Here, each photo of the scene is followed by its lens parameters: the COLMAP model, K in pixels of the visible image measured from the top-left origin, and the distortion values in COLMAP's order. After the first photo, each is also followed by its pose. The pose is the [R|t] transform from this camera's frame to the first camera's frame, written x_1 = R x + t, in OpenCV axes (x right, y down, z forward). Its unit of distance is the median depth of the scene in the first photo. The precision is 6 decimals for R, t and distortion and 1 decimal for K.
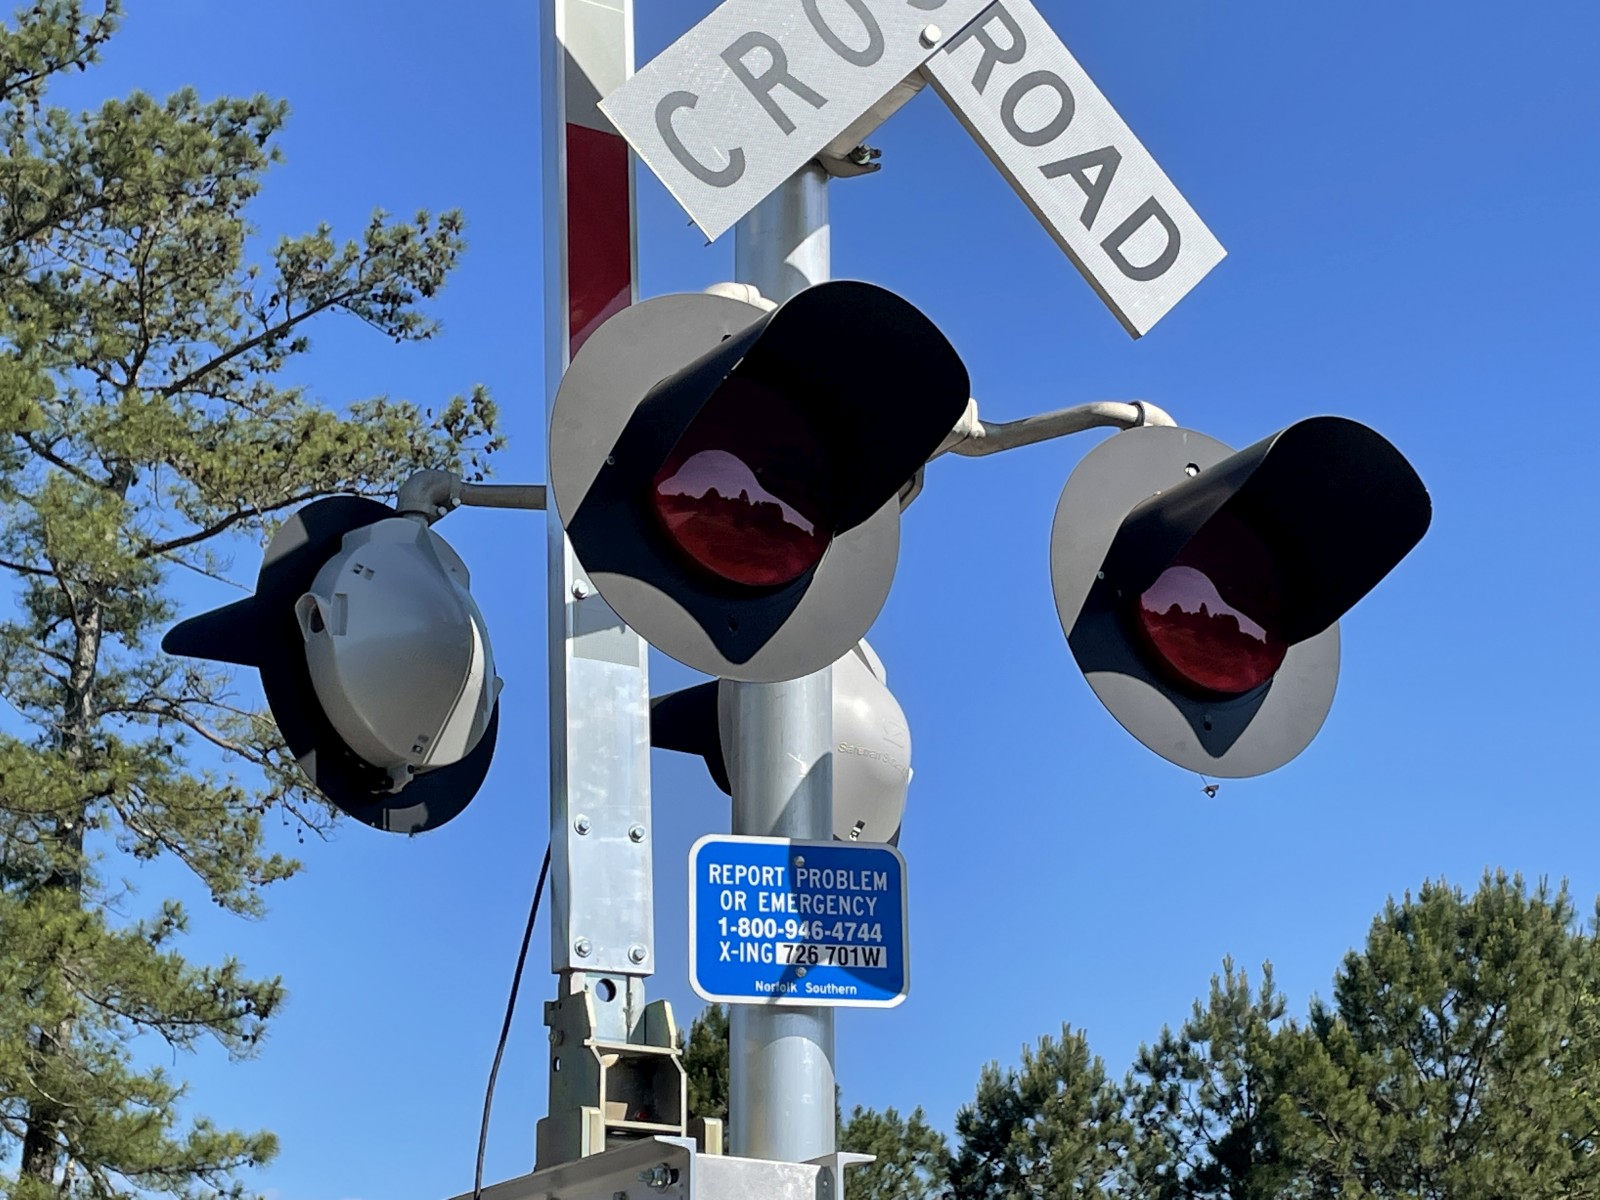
lens RADIAL K [[2982.3, 0, 829.8], [0, 2982.3, 597.7], [0, 0, 1]] dist [0.072837, 0.084584]
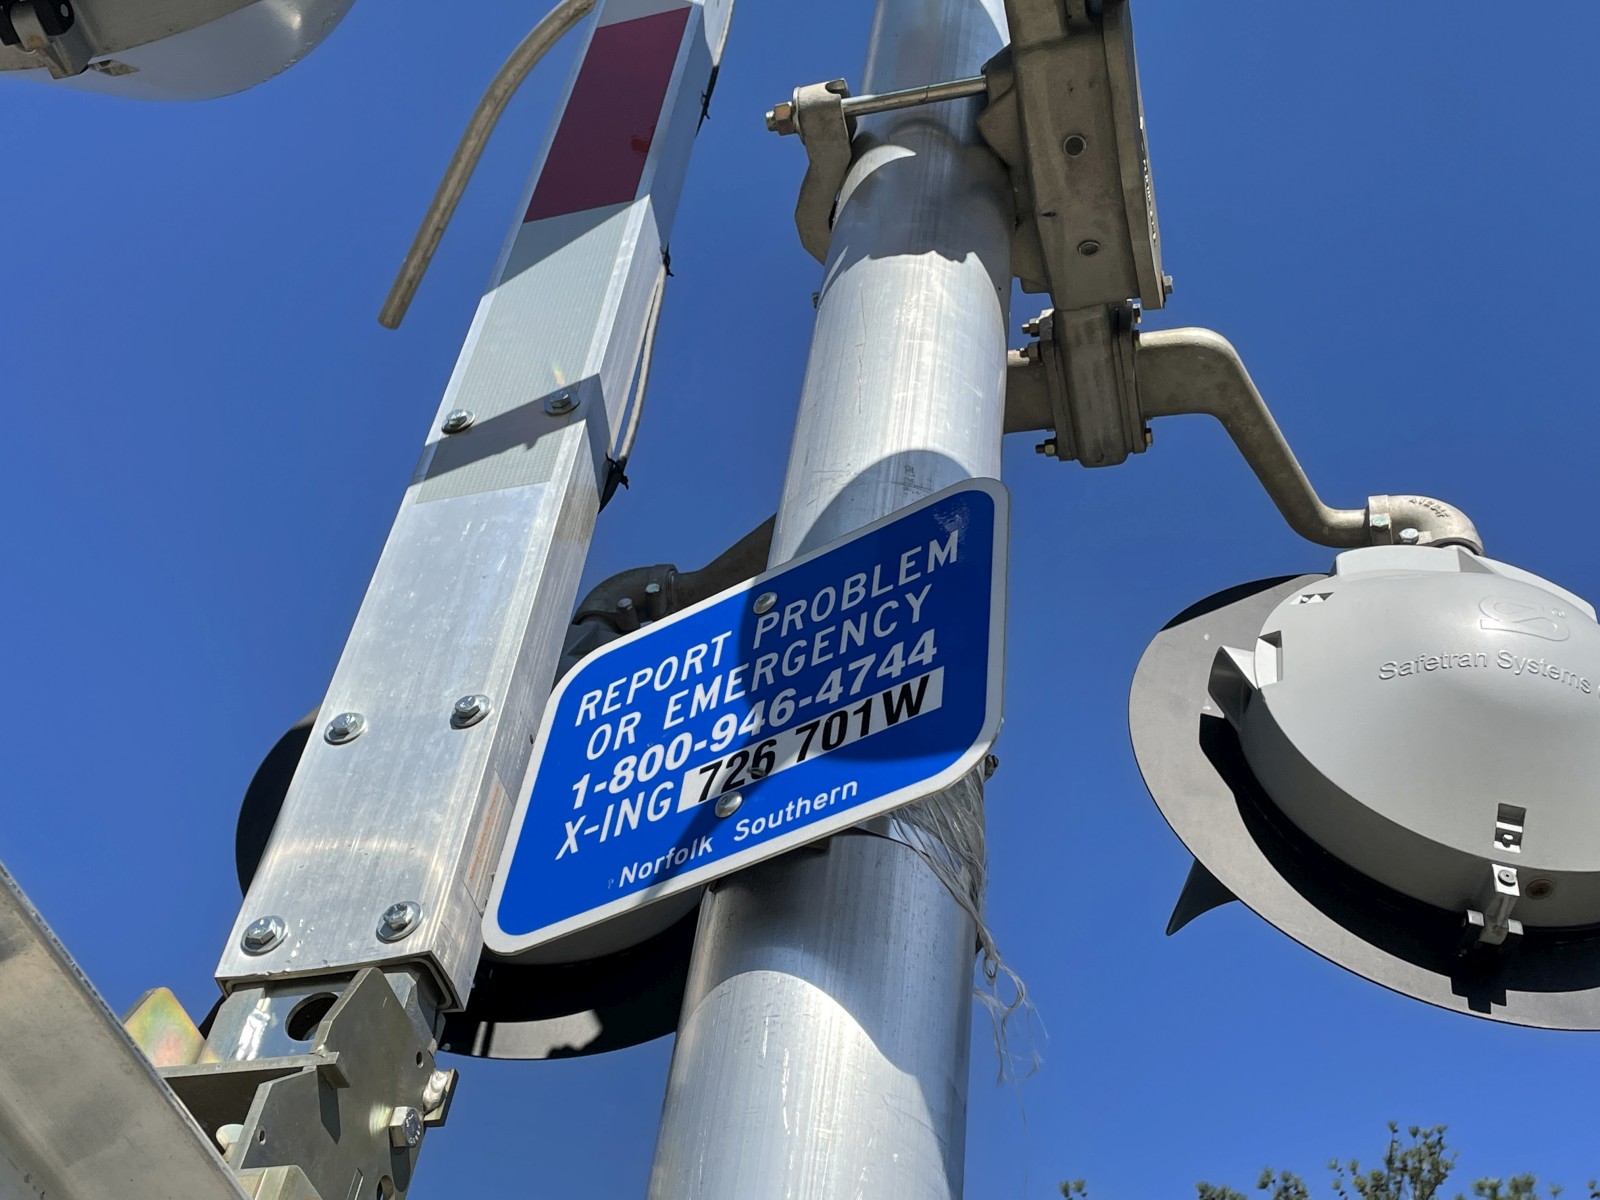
lens RADIAL K [[1957.1, 0, 775.7], [0, 1957.1, 610.6], [0, 0, 1]] dist [0.164558, -0.338595]
pose [[0.663858, -0.507308, -0.549482, 0.016480], [0.140488, 0.806256, -0.574643, 0.029355], [0.734544, 0.304286, 0.606511, 0.102614]]
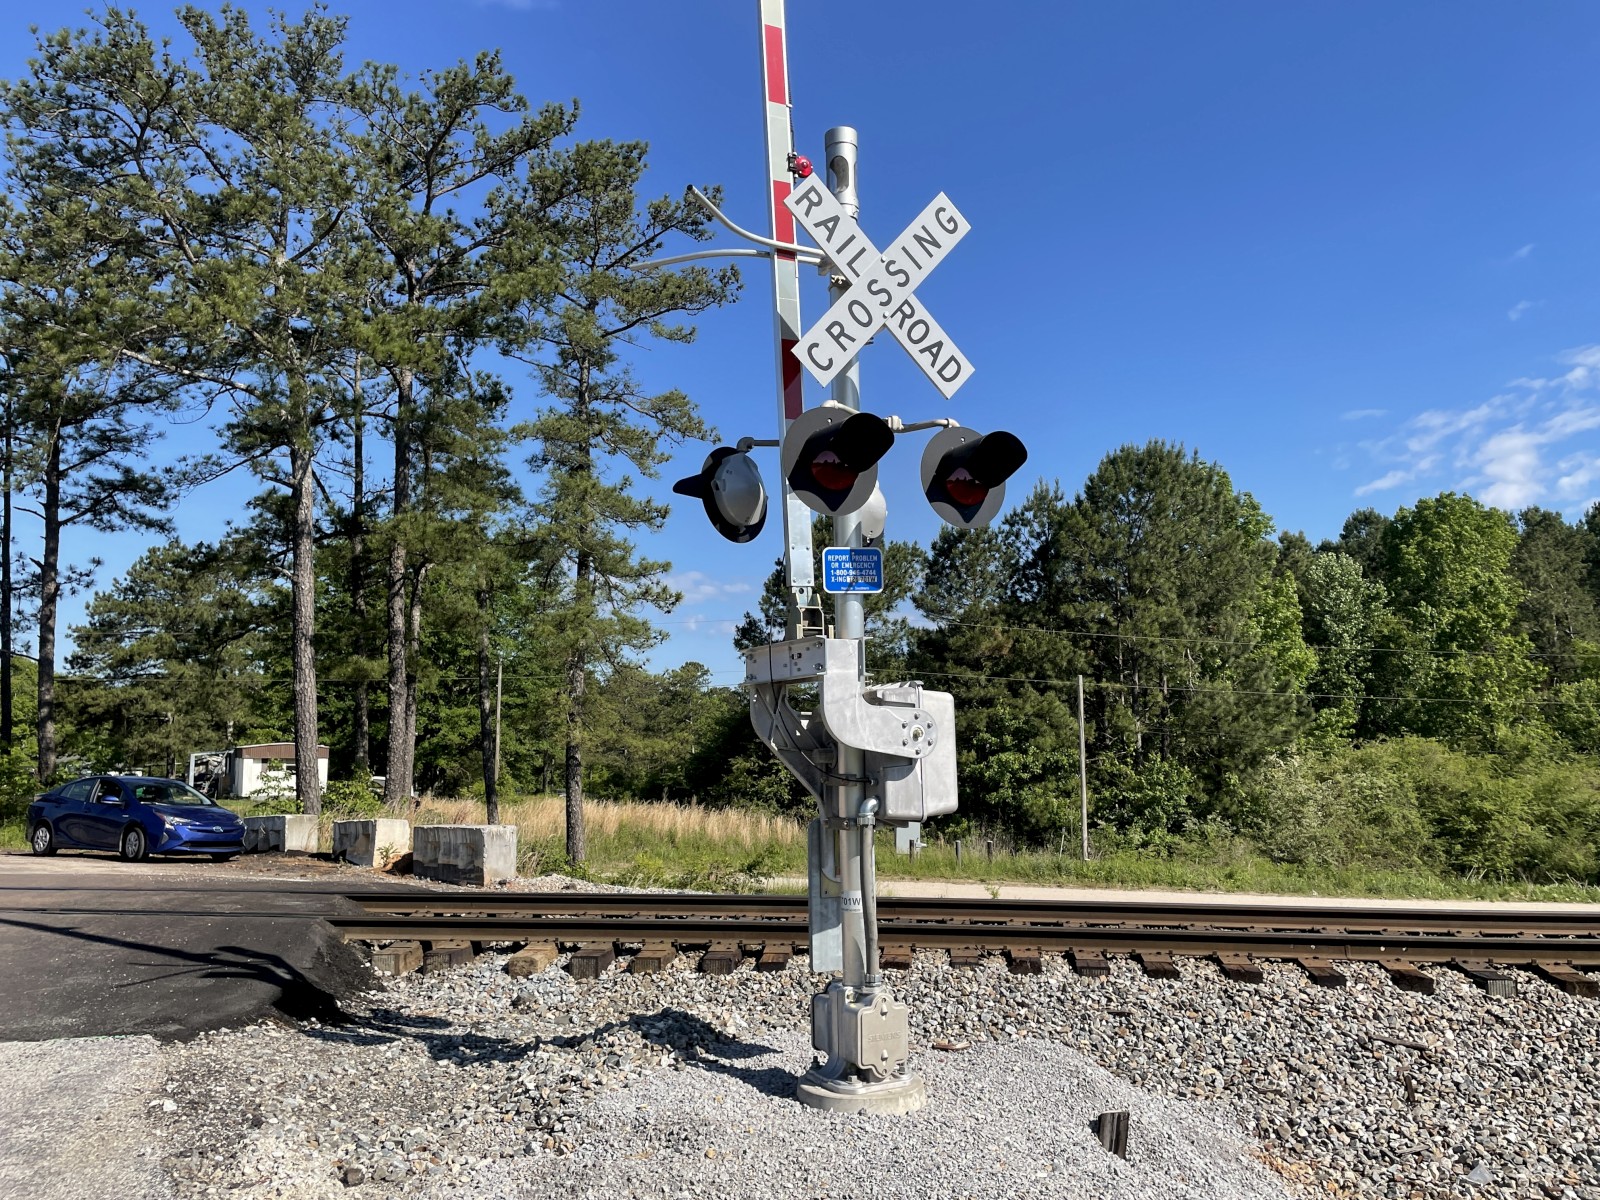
lens RADIAL K [[1222.4, 0, 801.8], [0, 1222.4, 606.1], [0, 0, 1]] dist [0.101262, -0.113560]
pose [[0.997627, -0.016942, -0.066730, 0.003221], [0.031555, 0.973971, 0.224464, -0.022740], [0.061191, -0.226037, 0.972195, -0.057400]]
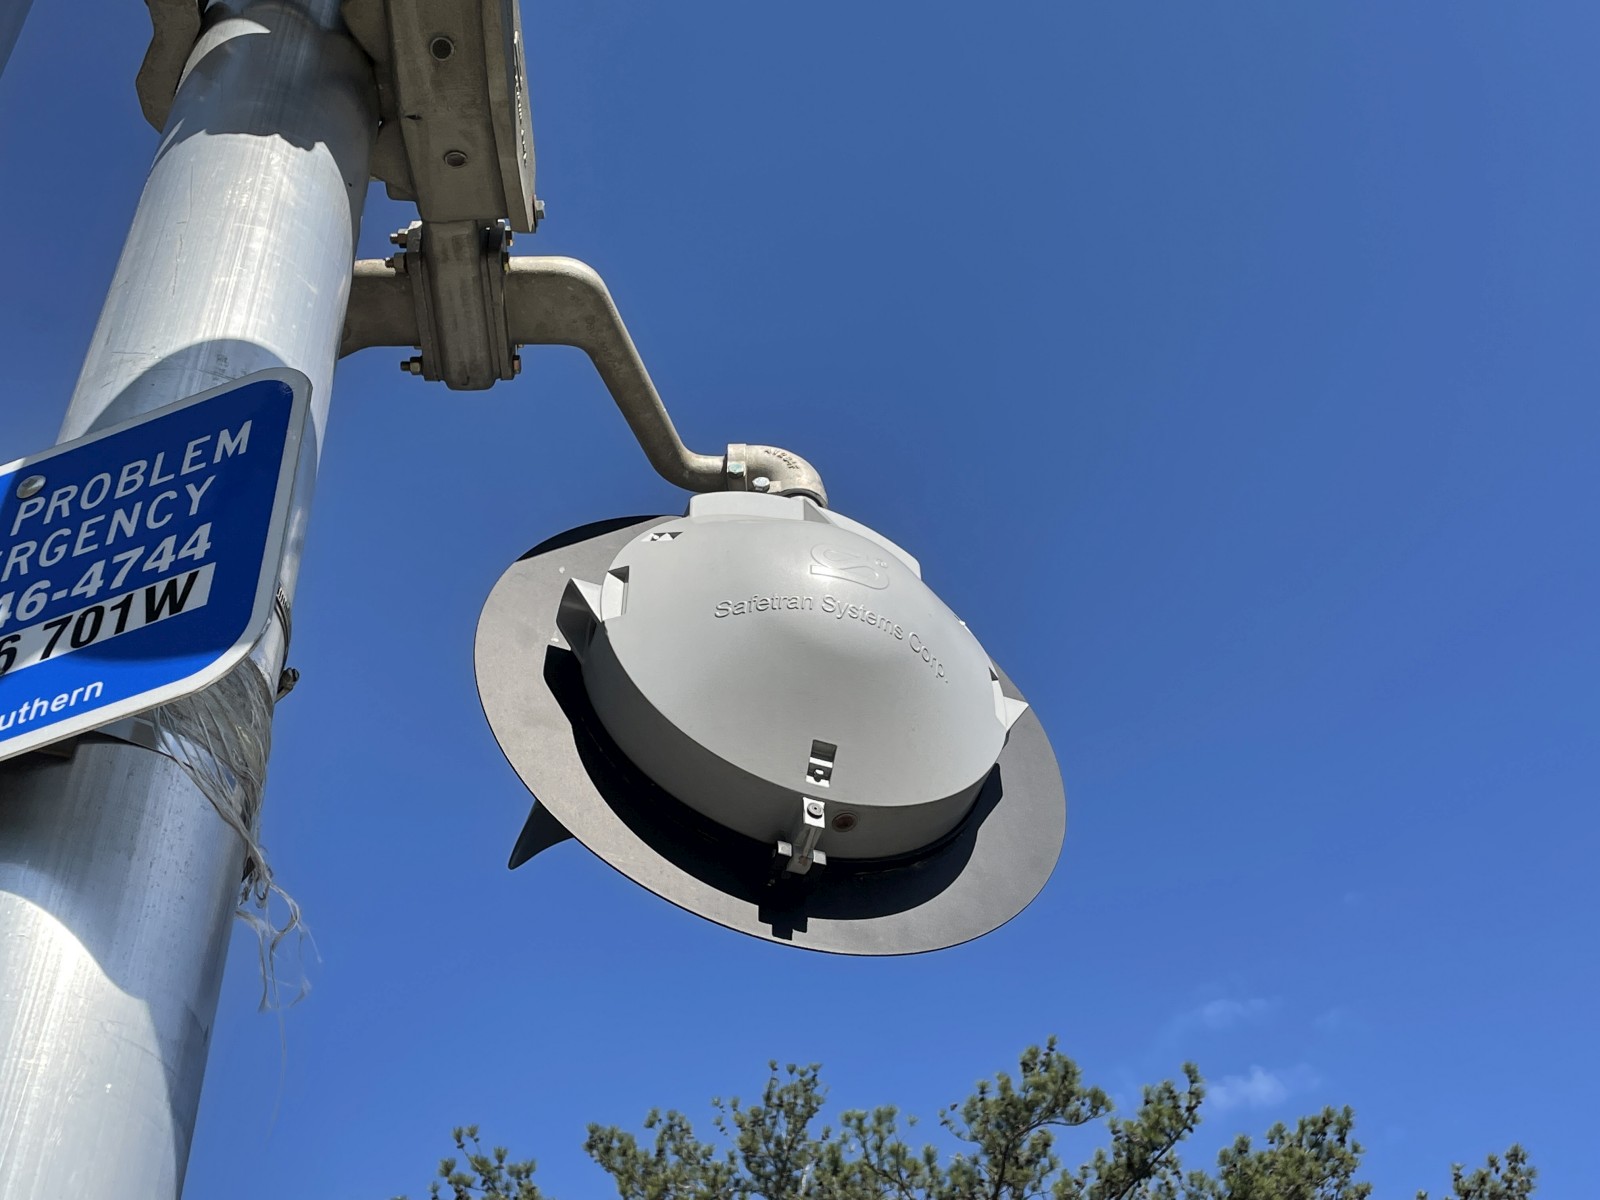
lens RADIAL K [[1957.1, 0, 775.7], [0, 1957.1, 610.6], [0, 0, 1]] dist [0.164558, -0.338595]
pose [[0.820672, -0.454513, -0.346287, 0.017082], [0.250060, 0.830600, -0.497568, 0.029594], [0.513777, 0.321748, 0.795306, 0.104861]]
